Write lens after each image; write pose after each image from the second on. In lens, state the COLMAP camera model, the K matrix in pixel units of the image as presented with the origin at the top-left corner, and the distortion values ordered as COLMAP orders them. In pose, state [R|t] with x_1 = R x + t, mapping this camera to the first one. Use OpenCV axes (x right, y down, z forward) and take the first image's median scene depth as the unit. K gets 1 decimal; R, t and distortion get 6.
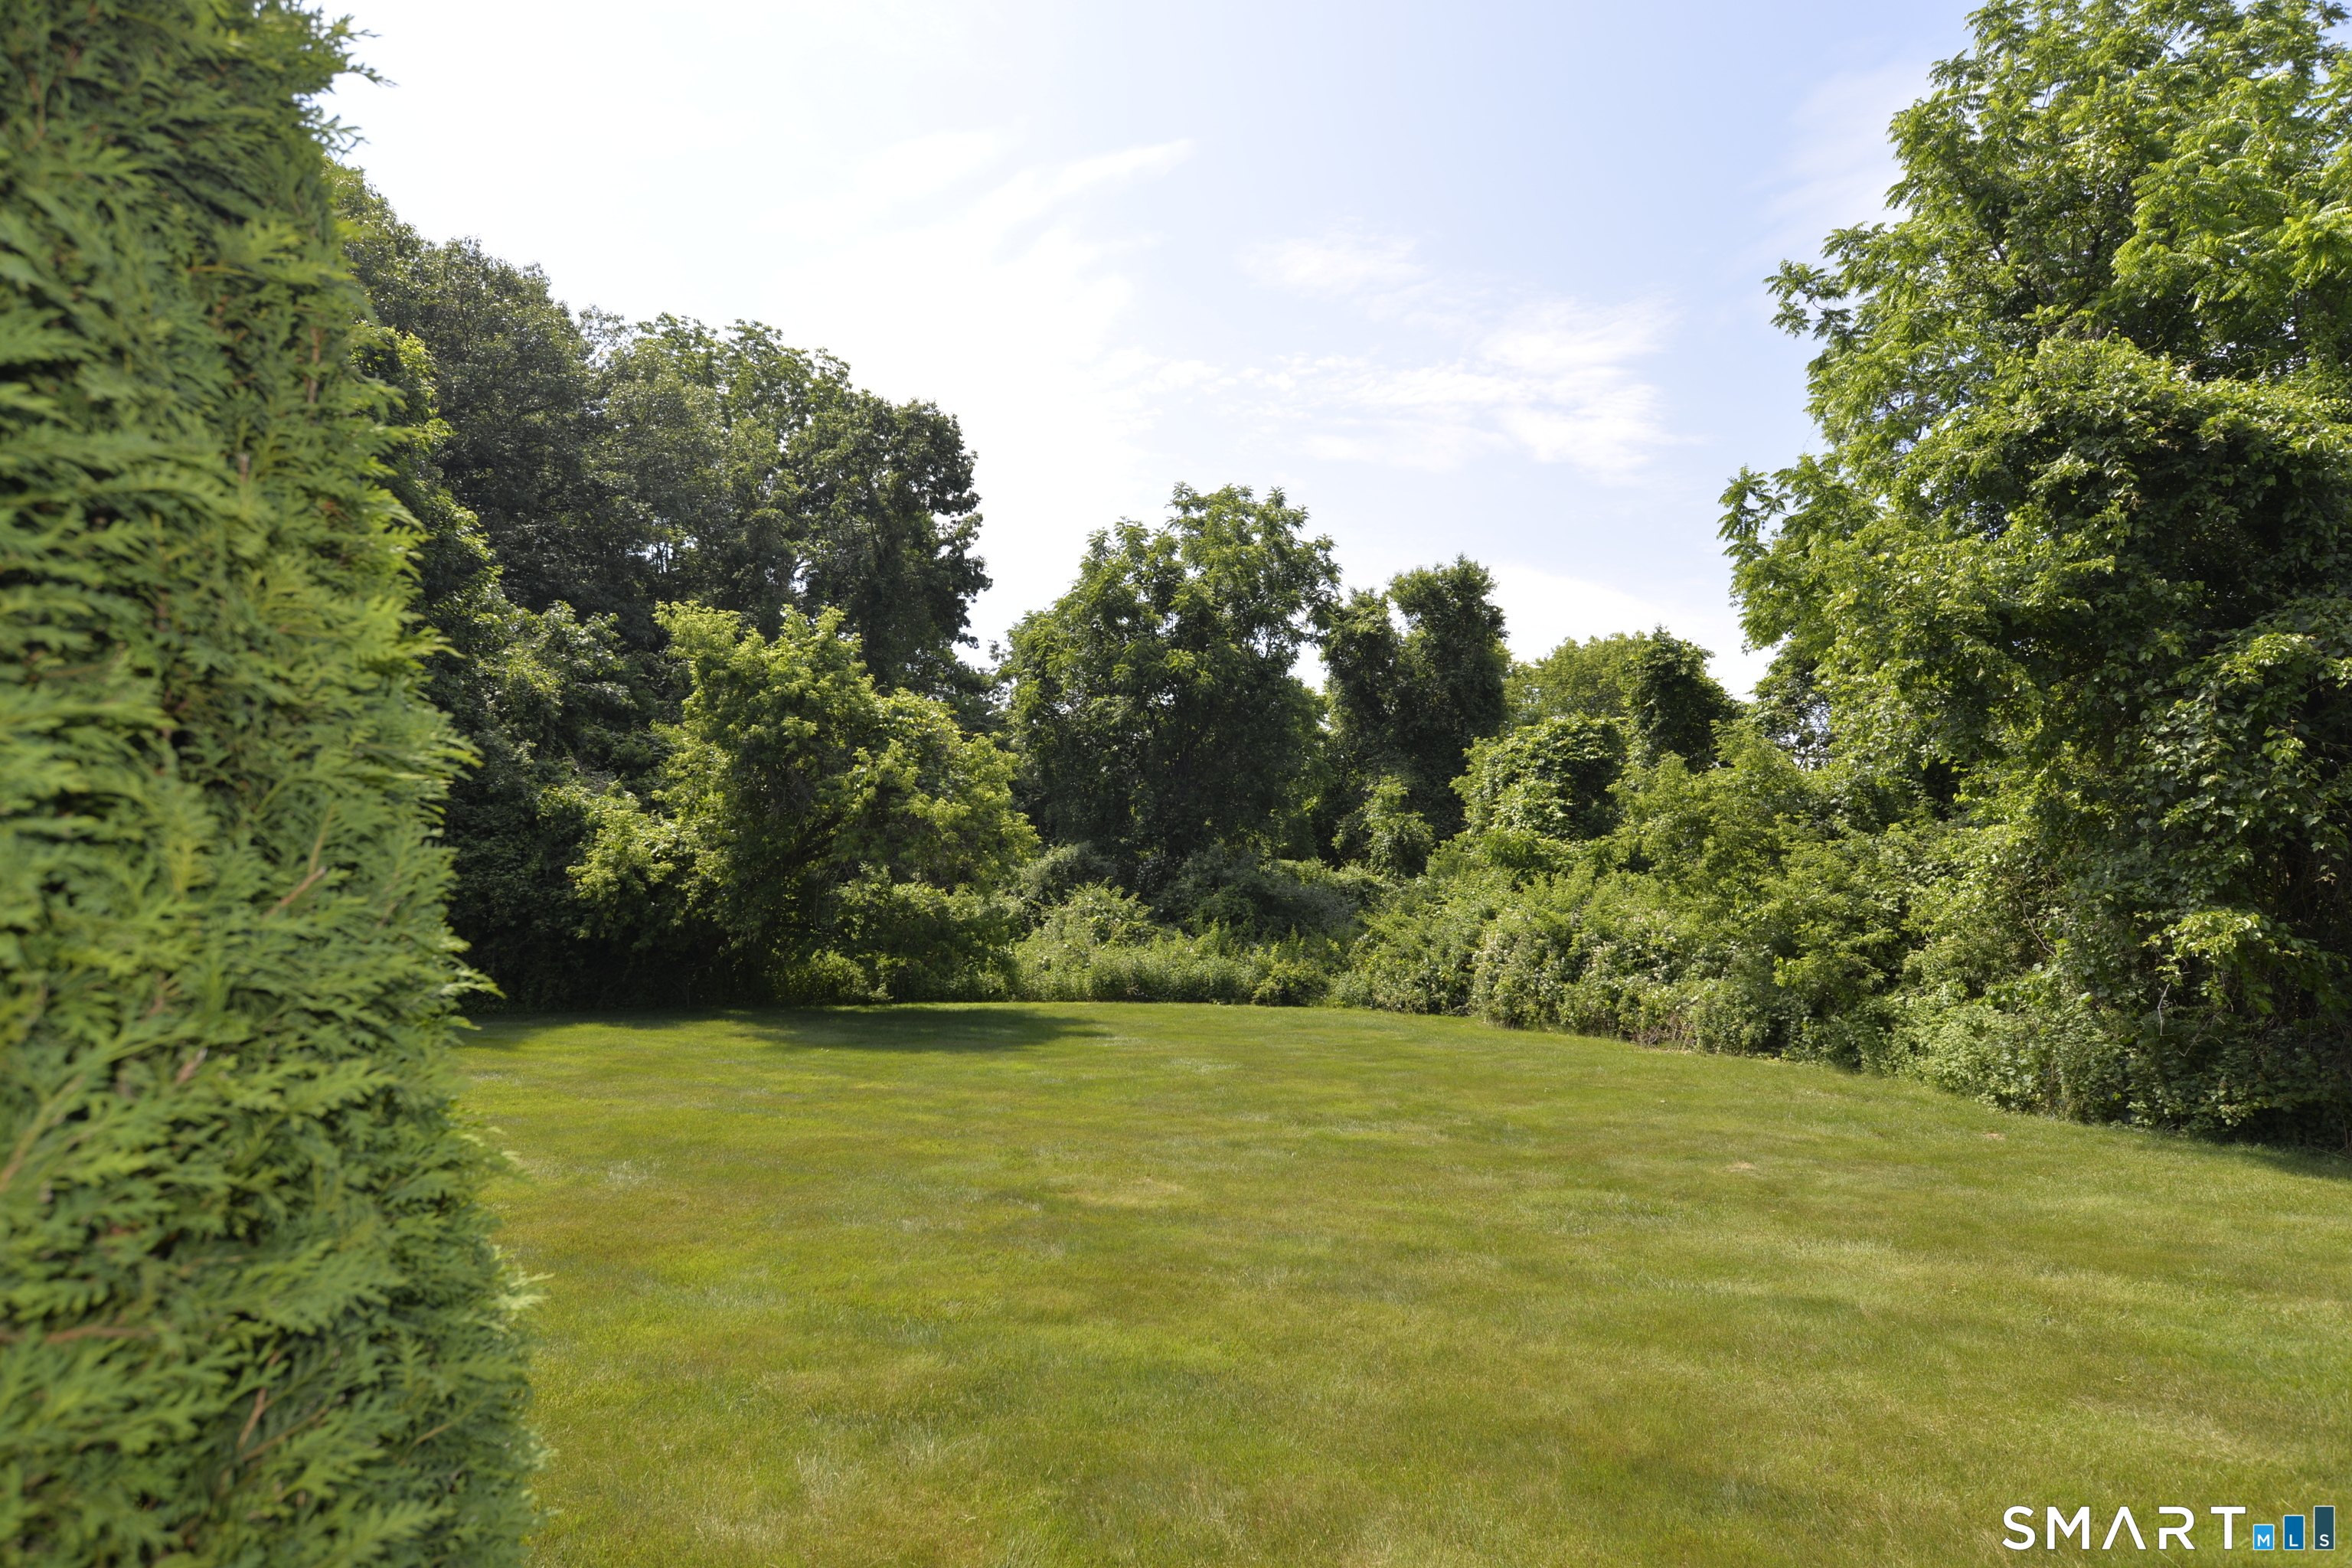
lens RADIAL K [[1180.5, 0, 1175.3], [0, 1180.5, 792.8], [0, 0, 1]] dist [-0.005416, -0.000223]
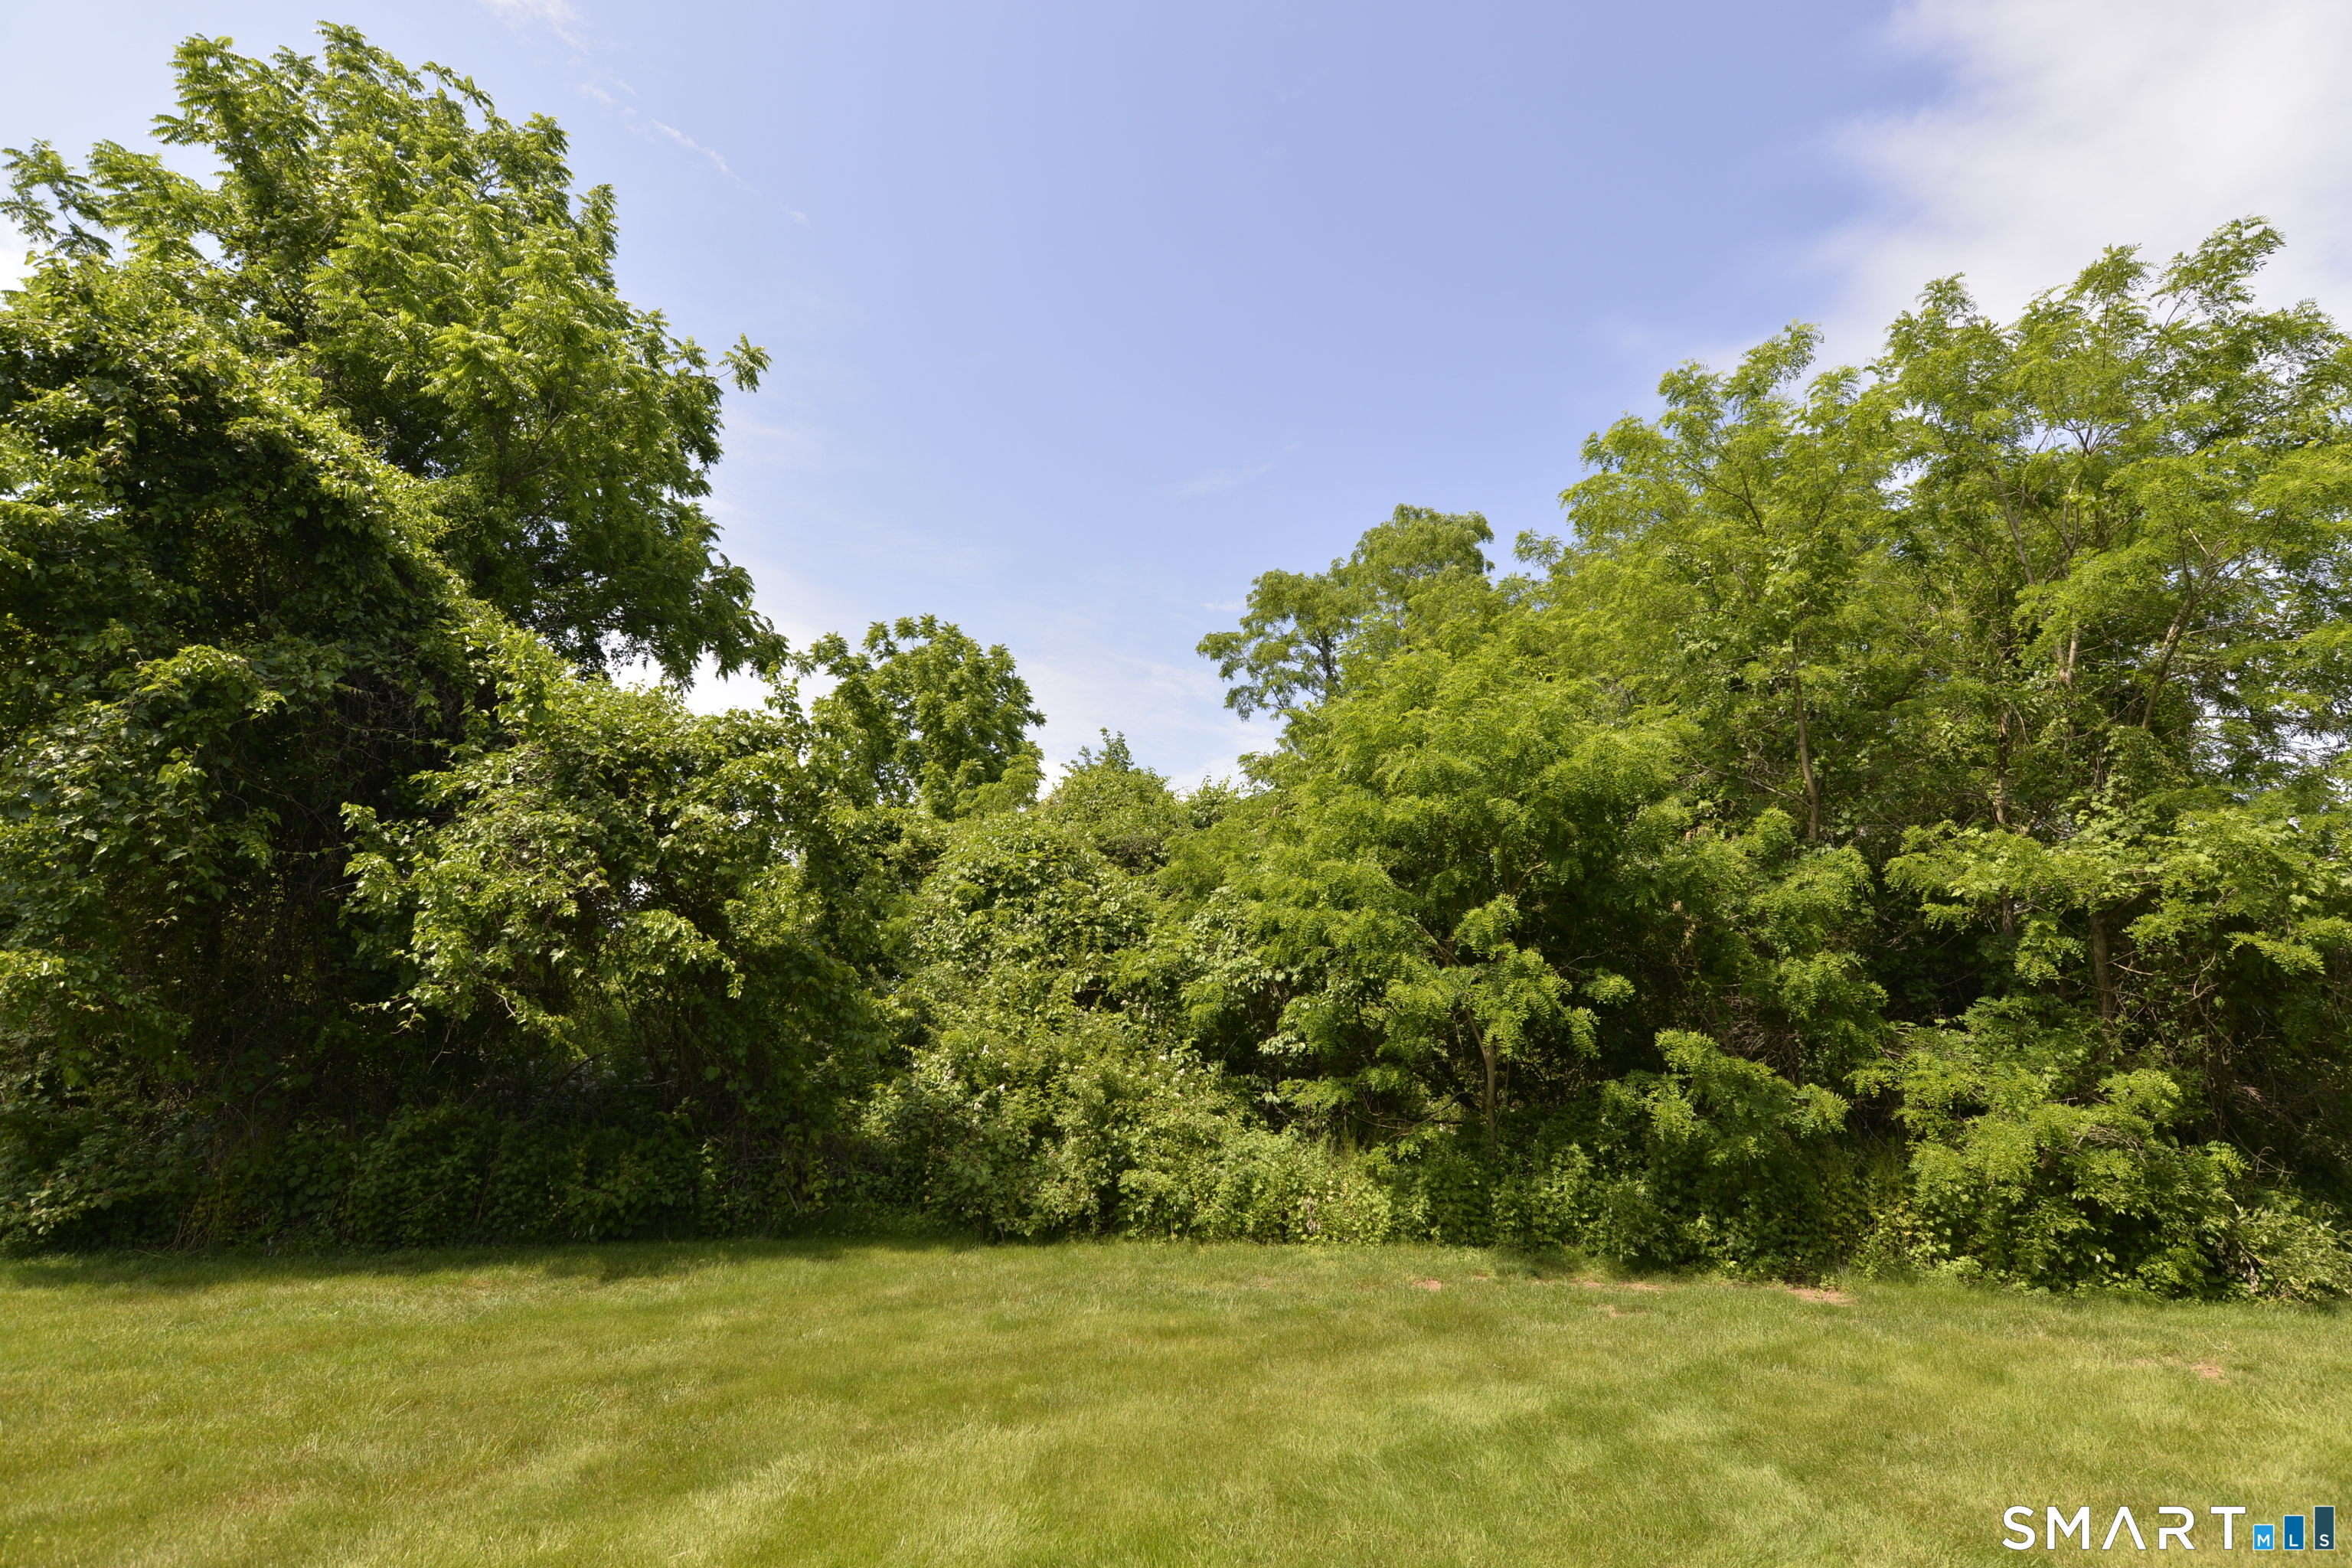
lens RADIAL K [[1180.5, 0, 1178.1], [0, 1180.5, 781.1], [0, 0, 1]] dist [-0.005416, -0.000223]
pose [[0.367601, 0.226263, 0.902039, 0.388450], [-0.119031, 0.973421, -0.195660, 0.045503], [-0.922335, -0.035446, 0.384763, -0.019269]]
